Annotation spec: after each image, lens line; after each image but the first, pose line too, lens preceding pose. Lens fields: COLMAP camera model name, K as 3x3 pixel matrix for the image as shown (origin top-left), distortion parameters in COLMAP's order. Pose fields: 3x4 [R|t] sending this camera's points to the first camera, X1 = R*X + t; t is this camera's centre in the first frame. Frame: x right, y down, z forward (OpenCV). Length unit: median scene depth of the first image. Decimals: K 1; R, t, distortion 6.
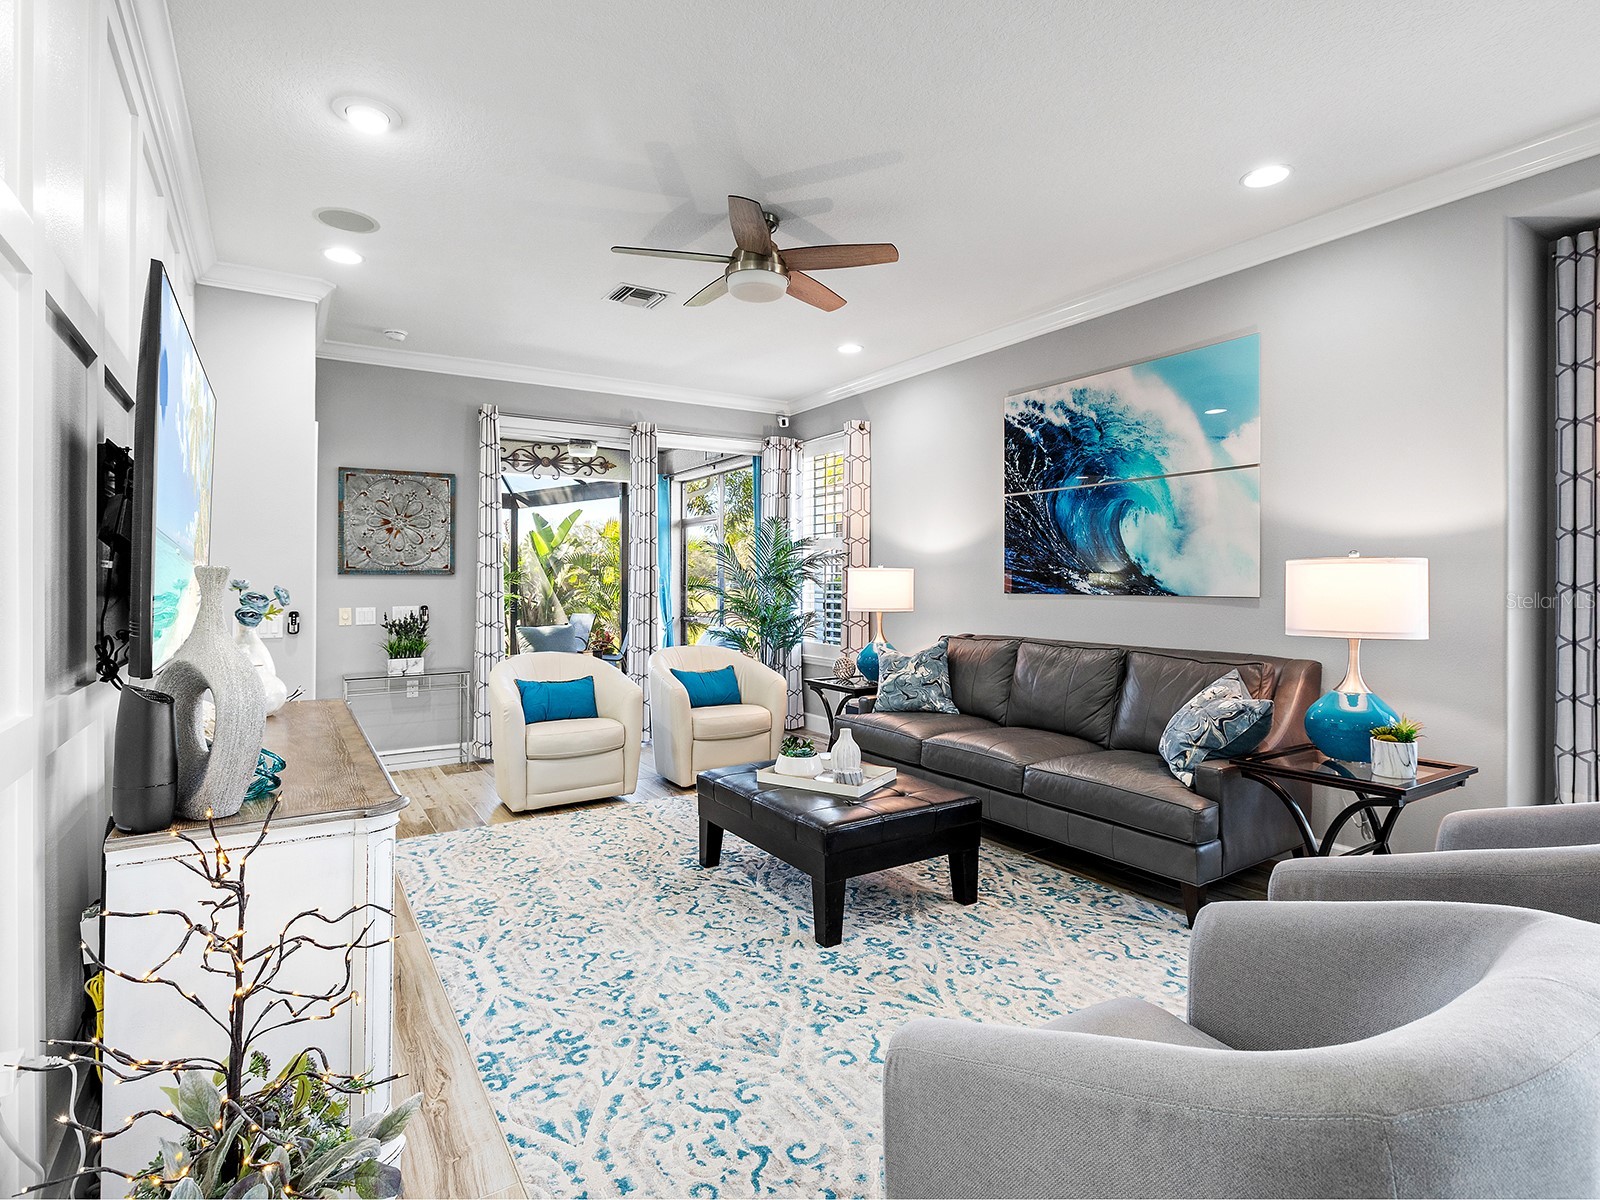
lens RADIAL K [[810.5, 0, 813.6], [0, 810.5, 569.5], [0, 0, 1]] dist [0.000229, -0.002434]
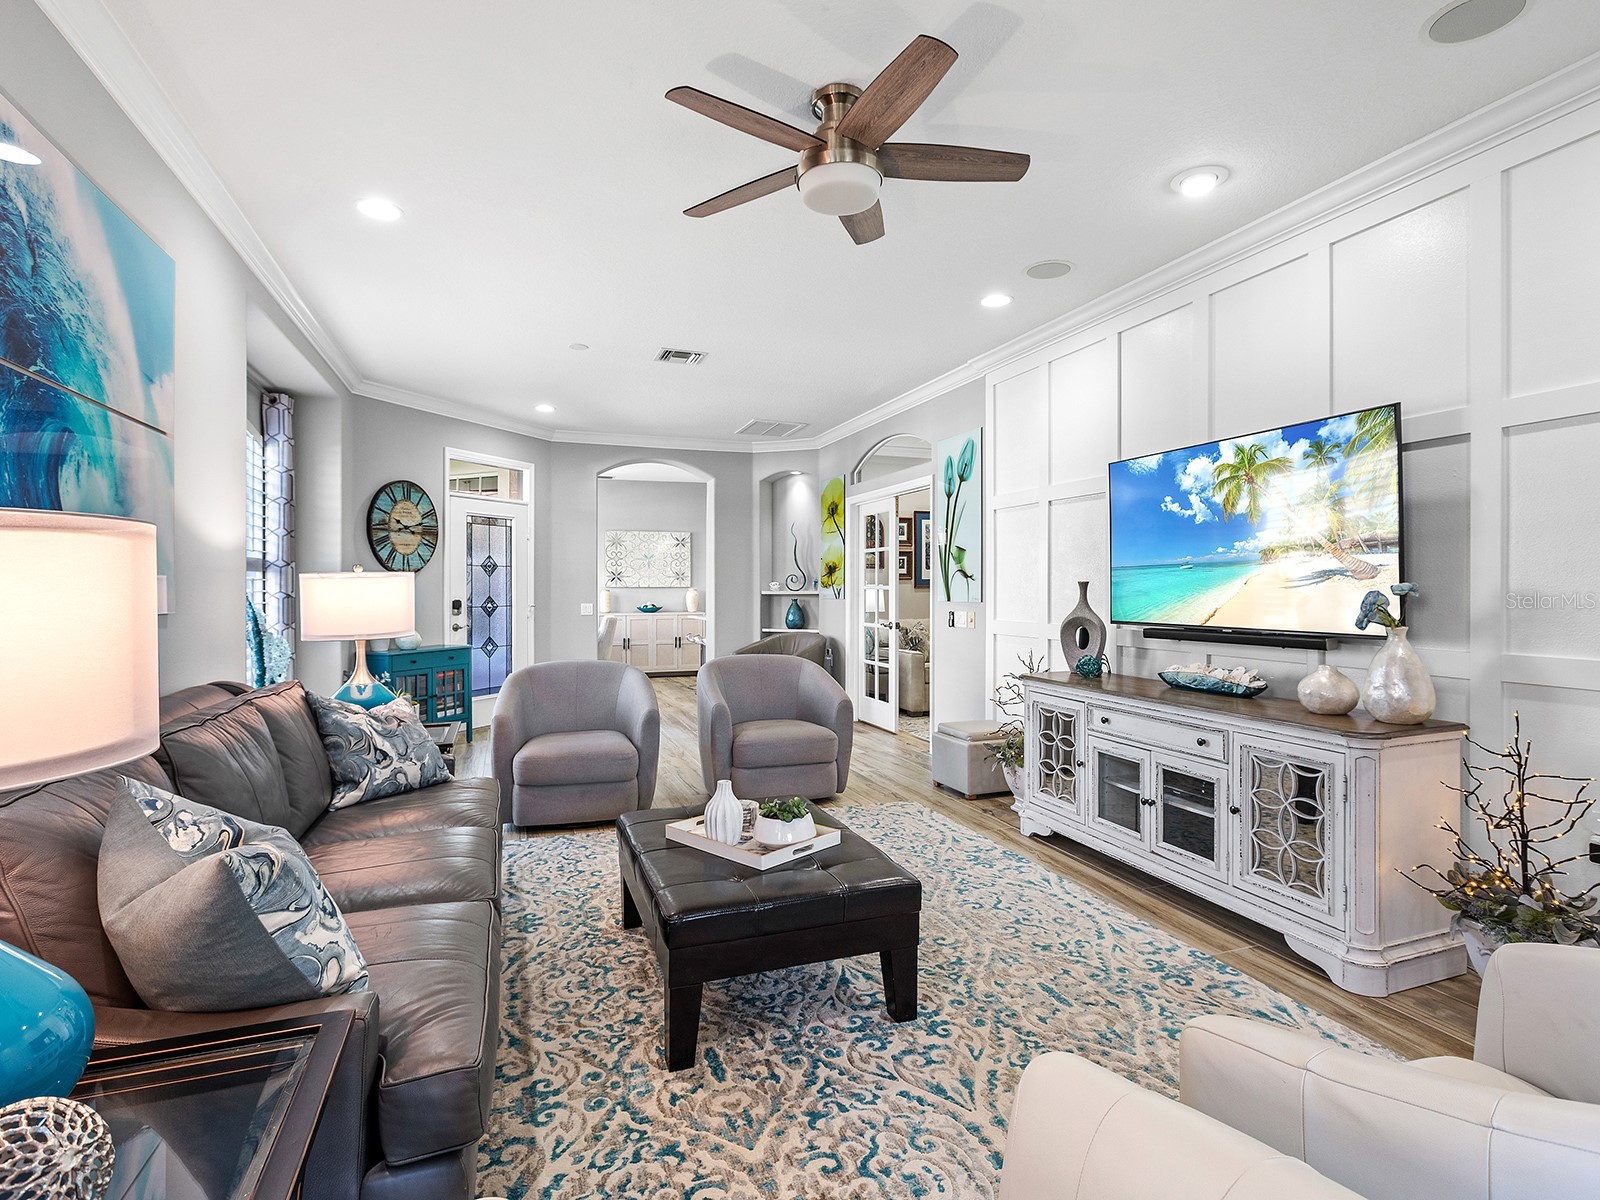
lens RADIAL K [[810.5, 0, 789.9], [0, 810.5, 592.2], [0, 0, 1]] dist [0.000229, -0.002434]
pose [[-0.969376, 0.001126, 0.245579, -0.164695], [-0.001314, 0.999951, -0.009772, 0.019311], [-0.245578, -0.009795, -0.969327, 1.358793]]
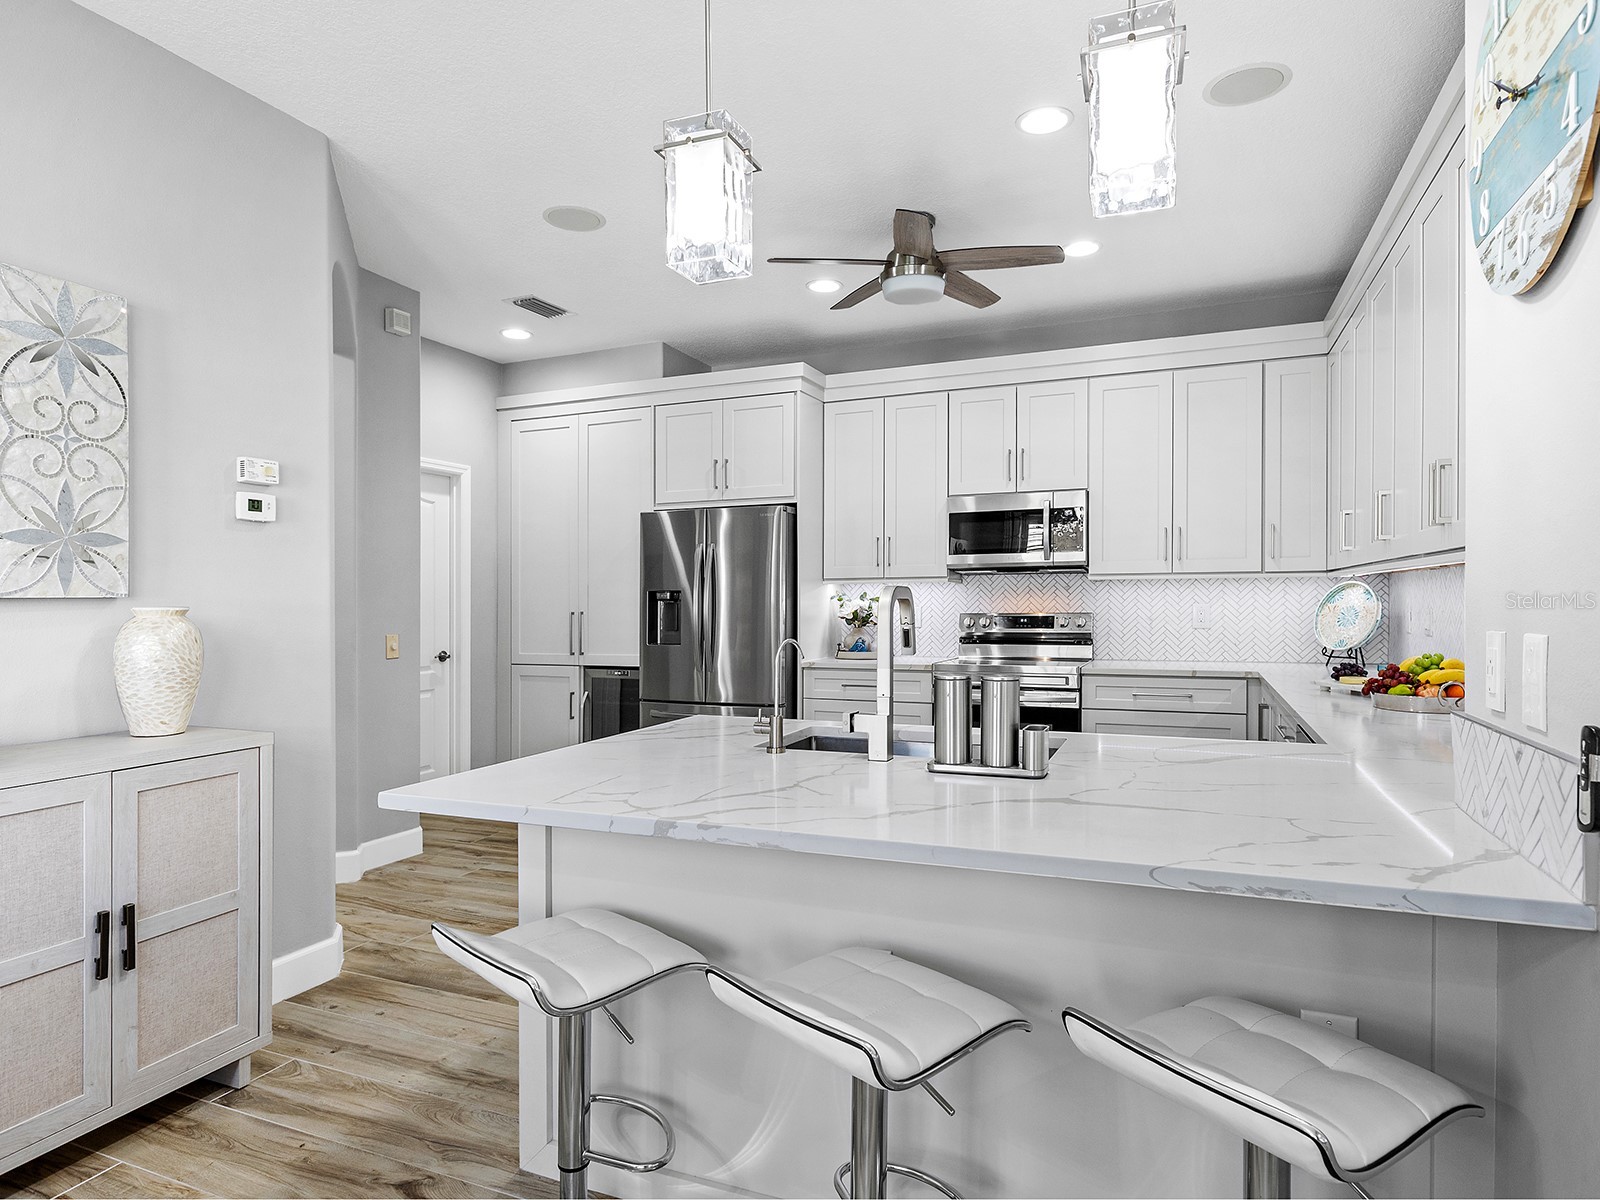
lens RADIAL K [[909.2, 0, 804.6], [0, 909.2, 611.1], [0, 0, 1]] dist [-0.018523, 0.005541]
pose [[-0.830901, 0.013838, -0.556249, 0.789108], [0.016044, 0.999871, 0.000908, -0.008945], [0.556189, -0.008170, -0.831015, -0.505782]]
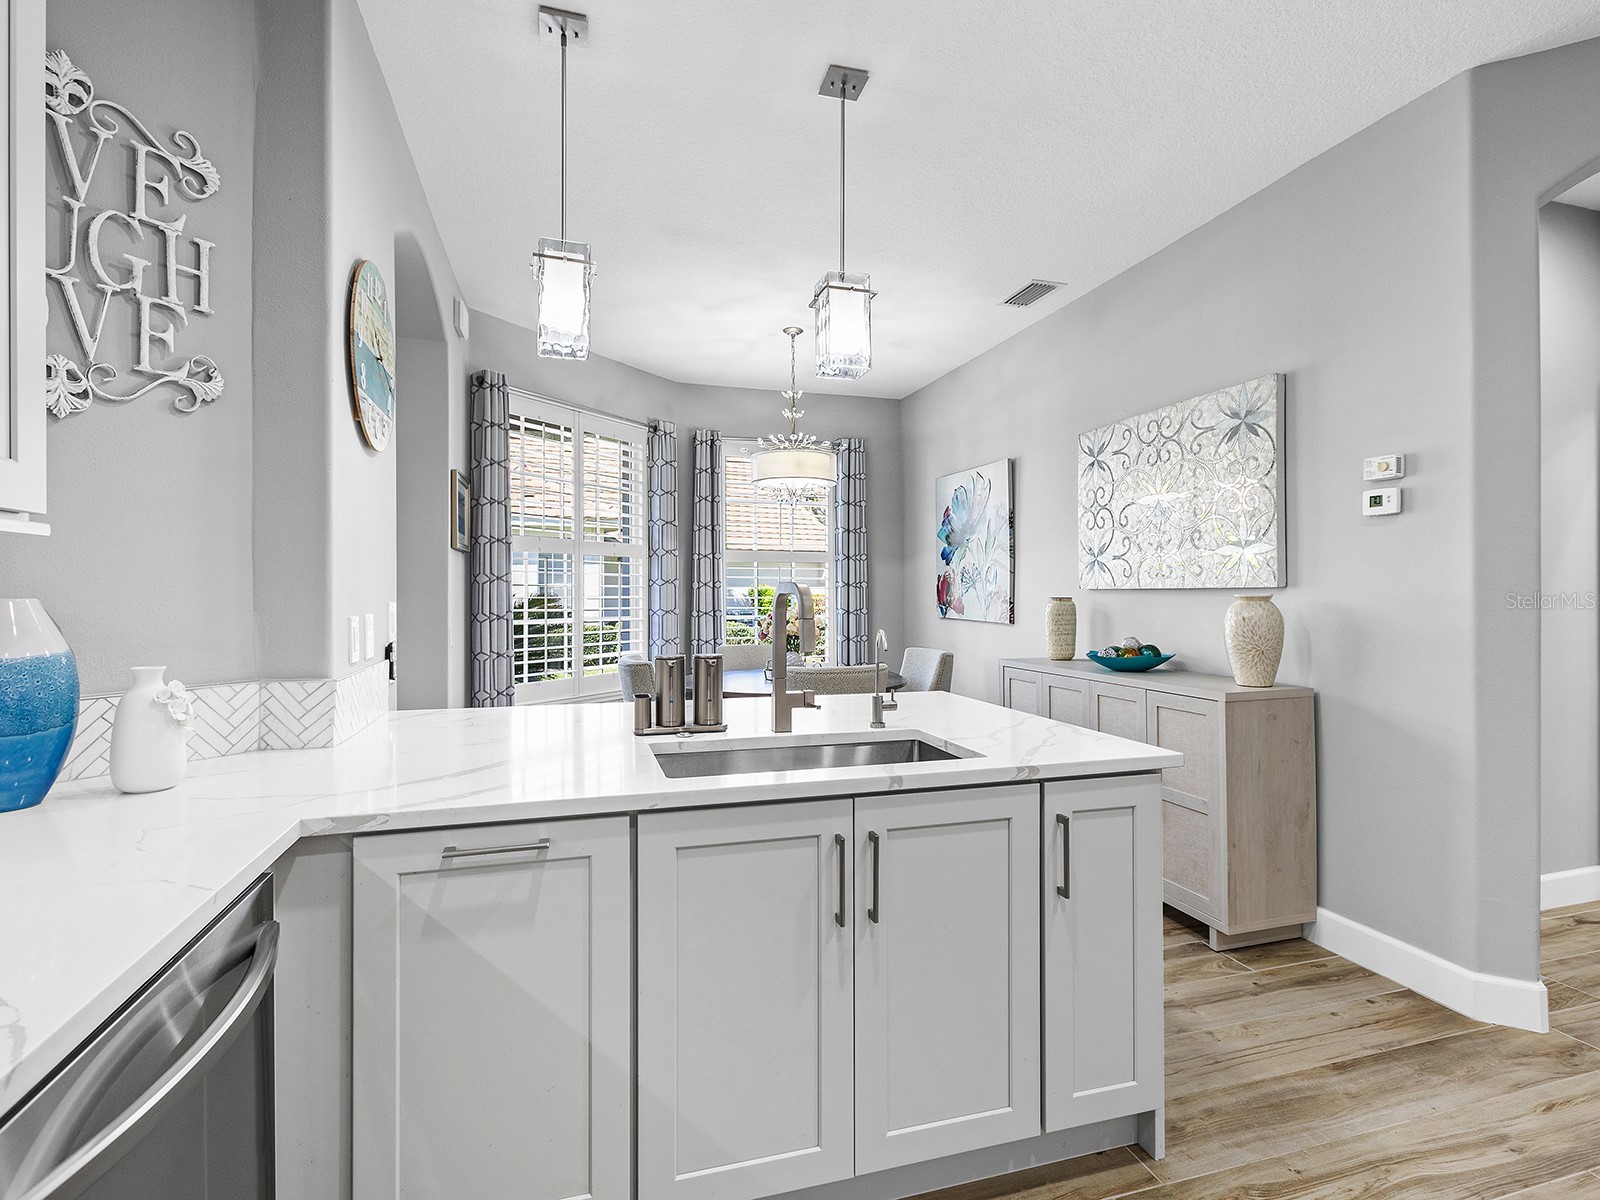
lens RADIAL K [[810.5, 0, 828.5], [0, 810.5, 584.9], [0, 0, 1]] dist [0.000229, -0.002434]
pose [[0.270745, 0.008346, 0.962615, 0.062103], [-0.011832, 0.999916, -0.005342, -0.017487], [-0.962578, -0.009943, 0.270821, -1.010657]]
